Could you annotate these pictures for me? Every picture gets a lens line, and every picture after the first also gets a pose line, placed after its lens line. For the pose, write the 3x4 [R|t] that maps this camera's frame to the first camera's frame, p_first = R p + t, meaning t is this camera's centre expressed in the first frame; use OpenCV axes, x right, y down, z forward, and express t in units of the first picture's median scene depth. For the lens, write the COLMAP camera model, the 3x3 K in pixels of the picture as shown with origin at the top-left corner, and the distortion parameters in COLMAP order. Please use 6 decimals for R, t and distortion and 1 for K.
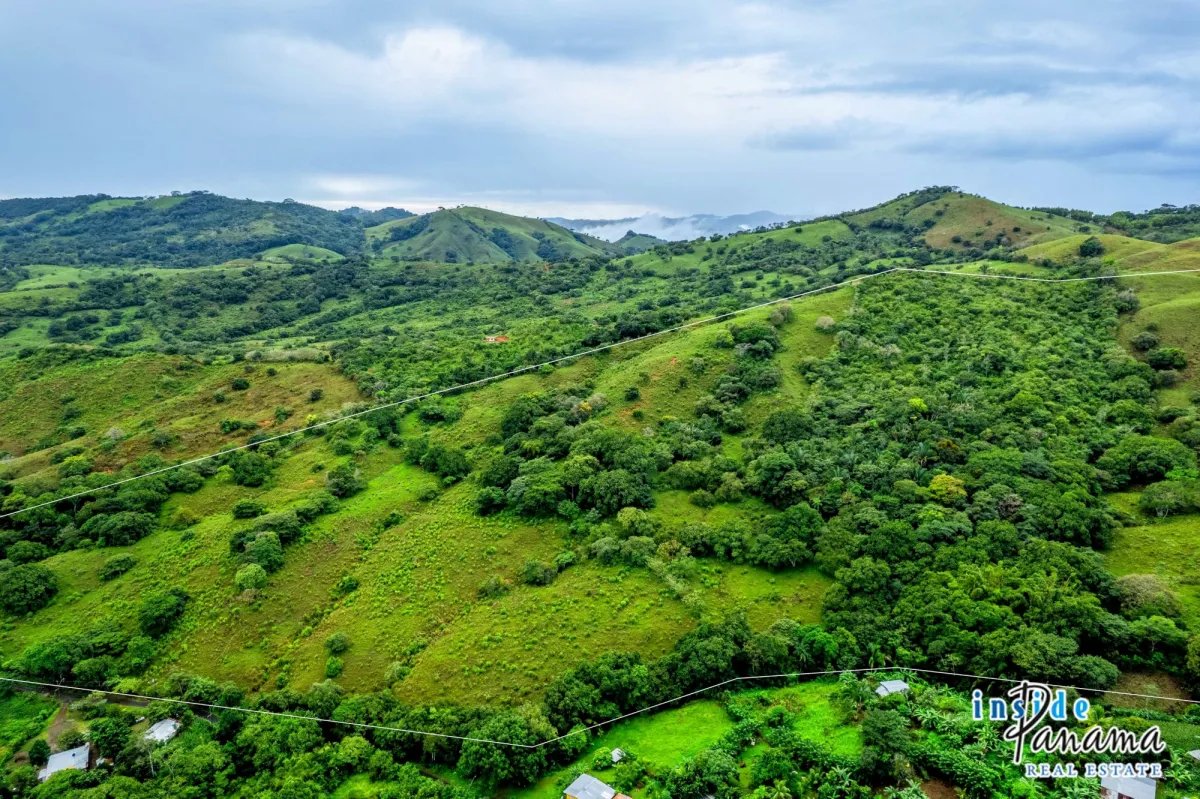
lens RADIAL K [[774.1, 0, 602.5], [0, 774.1, 402.6], [0, 0, 1]] dist [-0.080170, 0.073177]
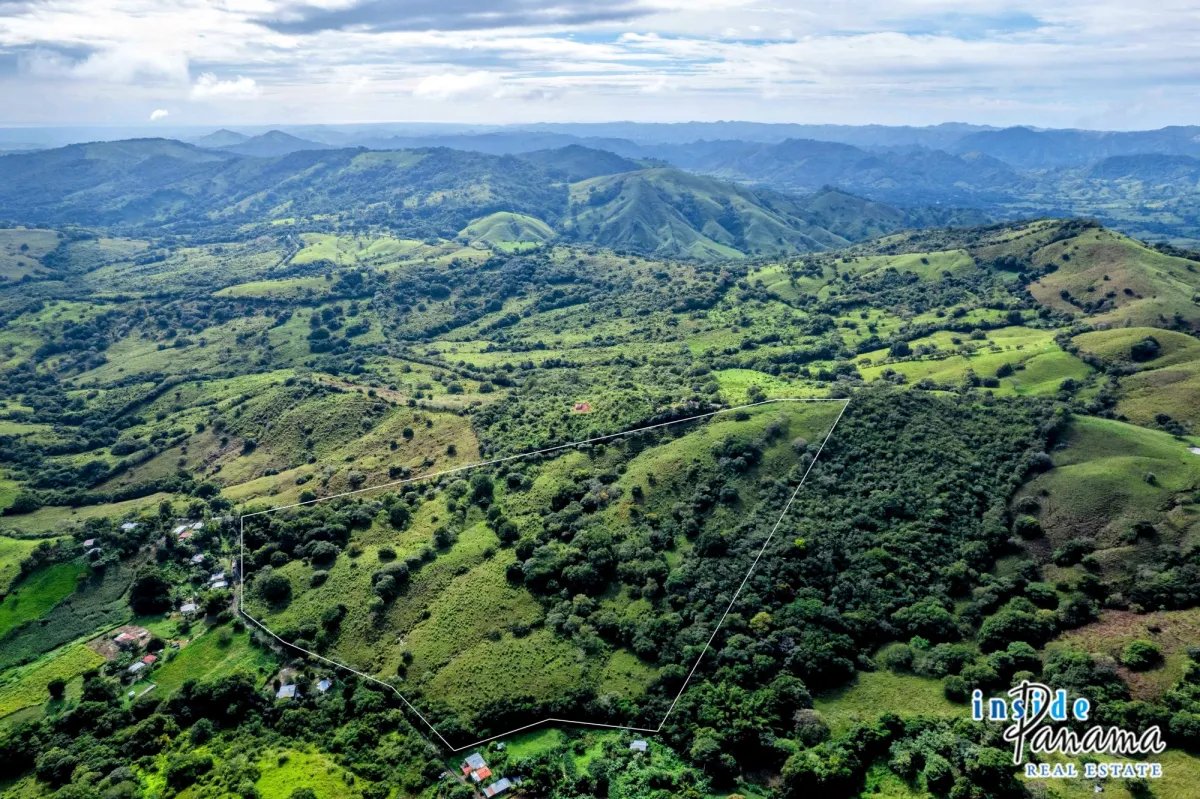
lens RADIAL K [[774.1, 0, 602.5], [0, 774.1, 402.6], [0, 0, 1]] dist [-0.080170, 0.073177]
pose [[0.956141, 0.103916, -0.273852, 0.338242], [-0.068059, 0.988181, 0.137353, -0.350103], [0.284889, -0.112691, 0.951913, -0.370758]]
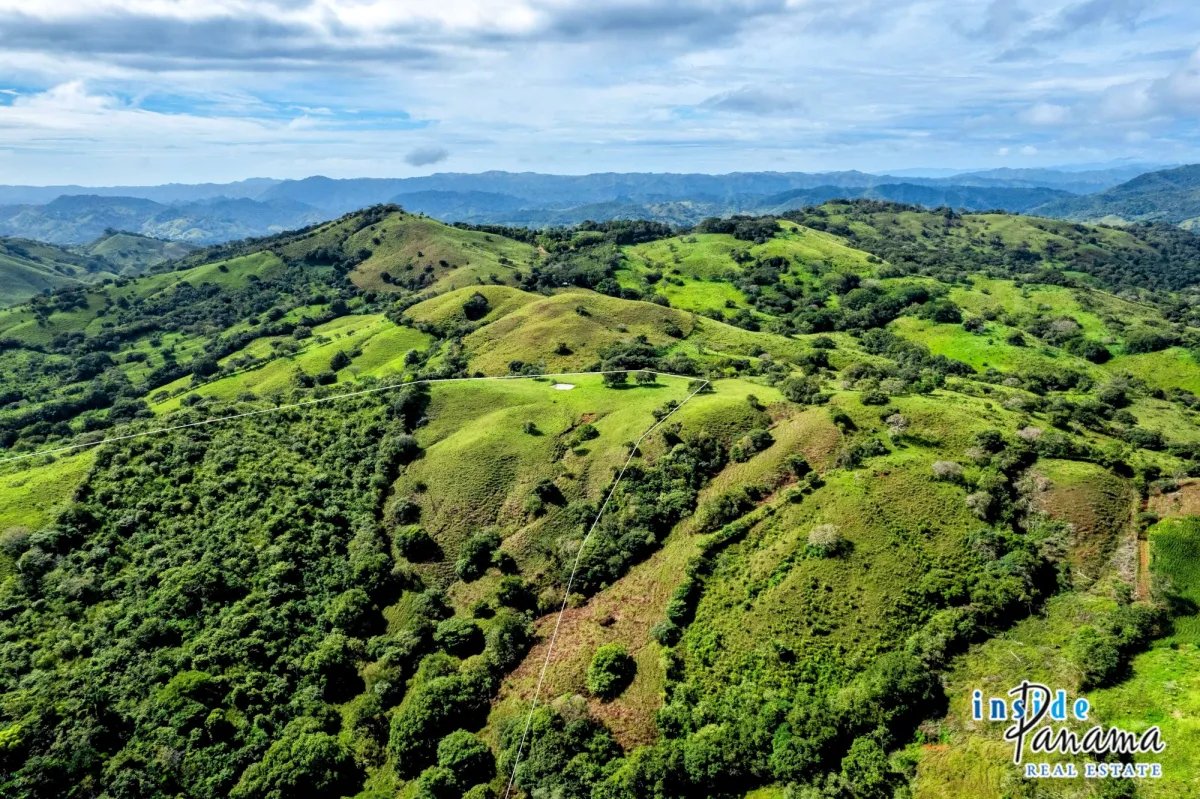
lens RADIAL K [[774.1, 0, 602.5], [0, 774.1, 402.6], [0, 0, 1]] dist [-0.080170, 0.073177]
pose [[0.867403, -0.154347, 0.473063, 0.478805], [0.127467, 0.987878, 0.088595, -0.233642], [-0.481003, -0.016548, 0.876563, 0.112197]]
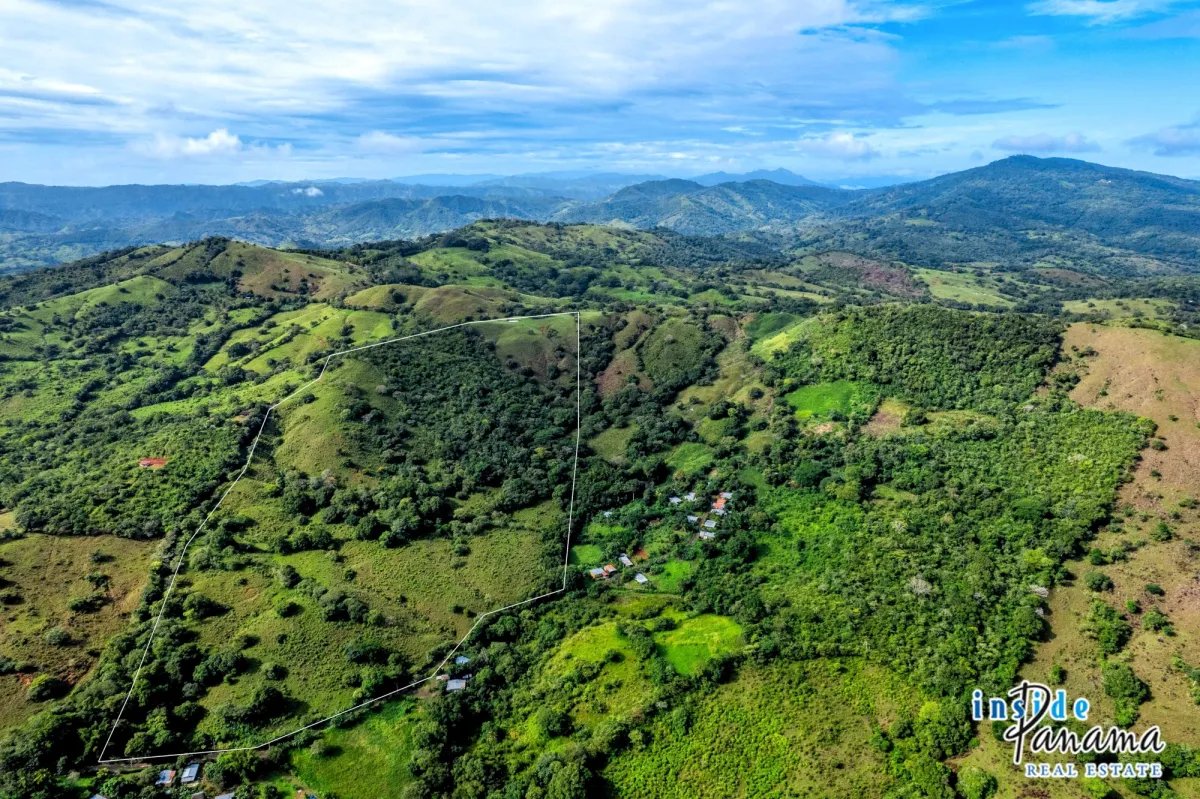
lens RADIAL K [[774.1, 0, 602.5], [0, 774.1, 402.6], [0, 0, 1]] dist [-0.080170, 0.073177]
pose [[0.436674, -0.257972, 0.861839, -1.034553], [0.208147, 0.960981, 0.182184, -0.301250], [-0.875209, 0.099834, 0.473331, -0.249562]]
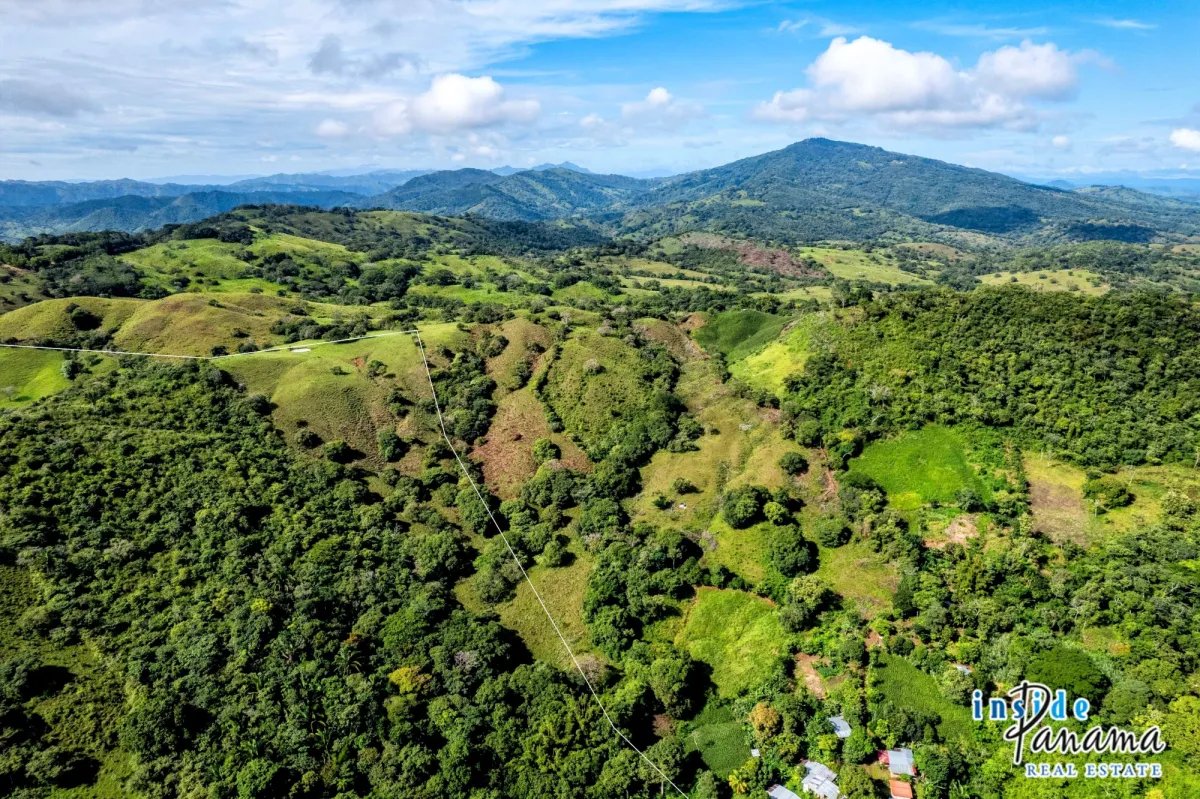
lens RADIAL K [[774.1, 0, 602.5], [0, 774.1, 402.6], [0, 0, 1]] dist [-0.080170, 0.073177]
pose [[0.178697, -0.286527, 0.941260, -0.239561], [0.234075, 0.941571, 0.242183, -0.281319], [-0.955655, 0.177048, 0.235325, 0.284330]]
